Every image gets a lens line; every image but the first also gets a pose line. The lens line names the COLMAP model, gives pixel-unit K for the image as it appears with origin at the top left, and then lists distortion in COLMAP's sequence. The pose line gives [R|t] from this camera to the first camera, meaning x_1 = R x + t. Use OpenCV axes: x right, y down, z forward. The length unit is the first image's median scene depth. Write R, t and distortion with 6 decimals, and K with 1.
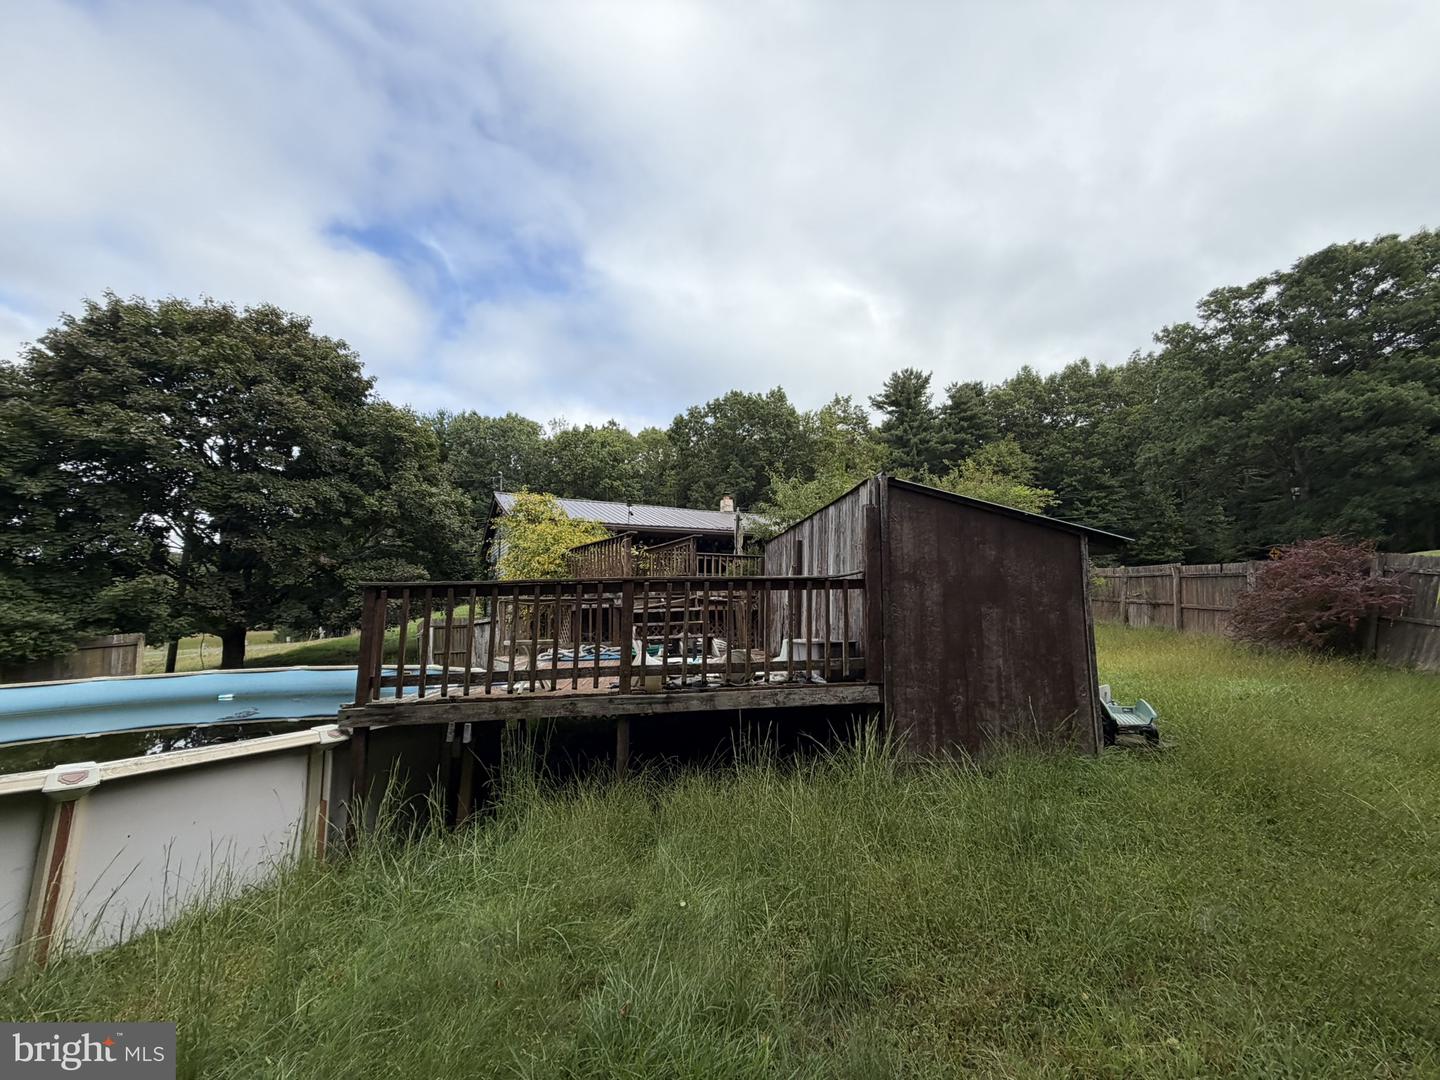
lens RADIAL K [[572.3, 0, 724.0], [0, 572.3, 544.7], [0, 0, 1]] dist [0.004501, -0.000861]
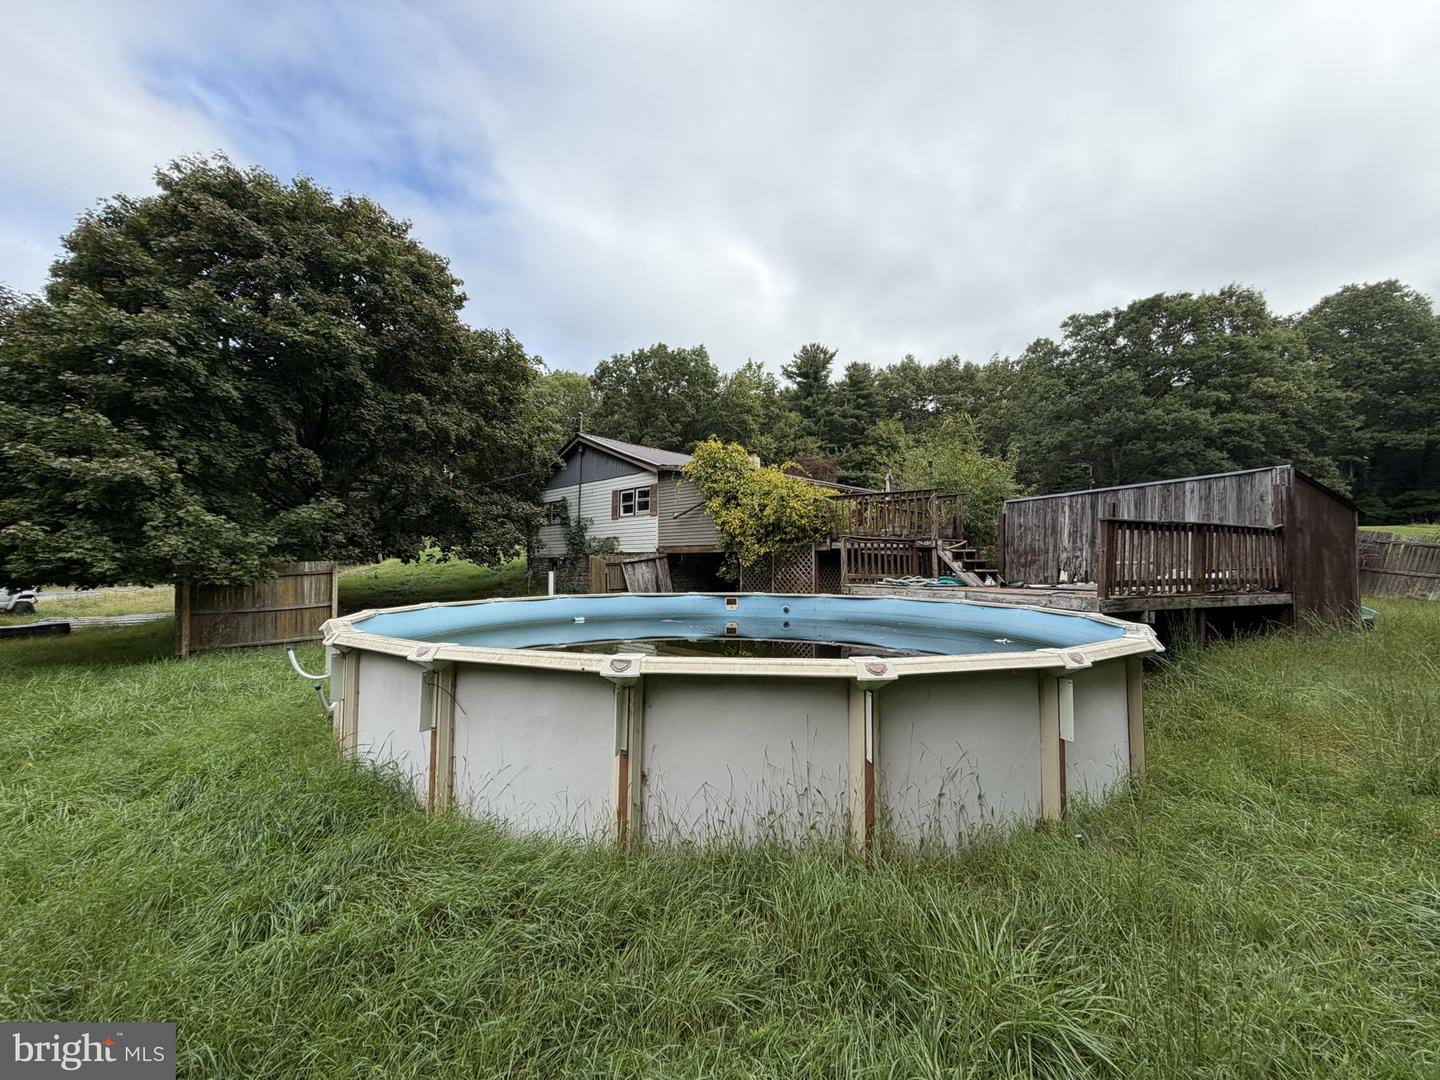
lens RADIAL K [[572.3, 0, 729.1], [0, 572.3, 537.3], [0, 0, 1]] dist [0.004501, -0.000861]
pose [[0.959379, 0.038449, 0.279490, -0.124696], [-0.055767, 0.996967, 0.054276, 0.005898], [-0.276555, -0.067657, 0.958613, -0.009379]]
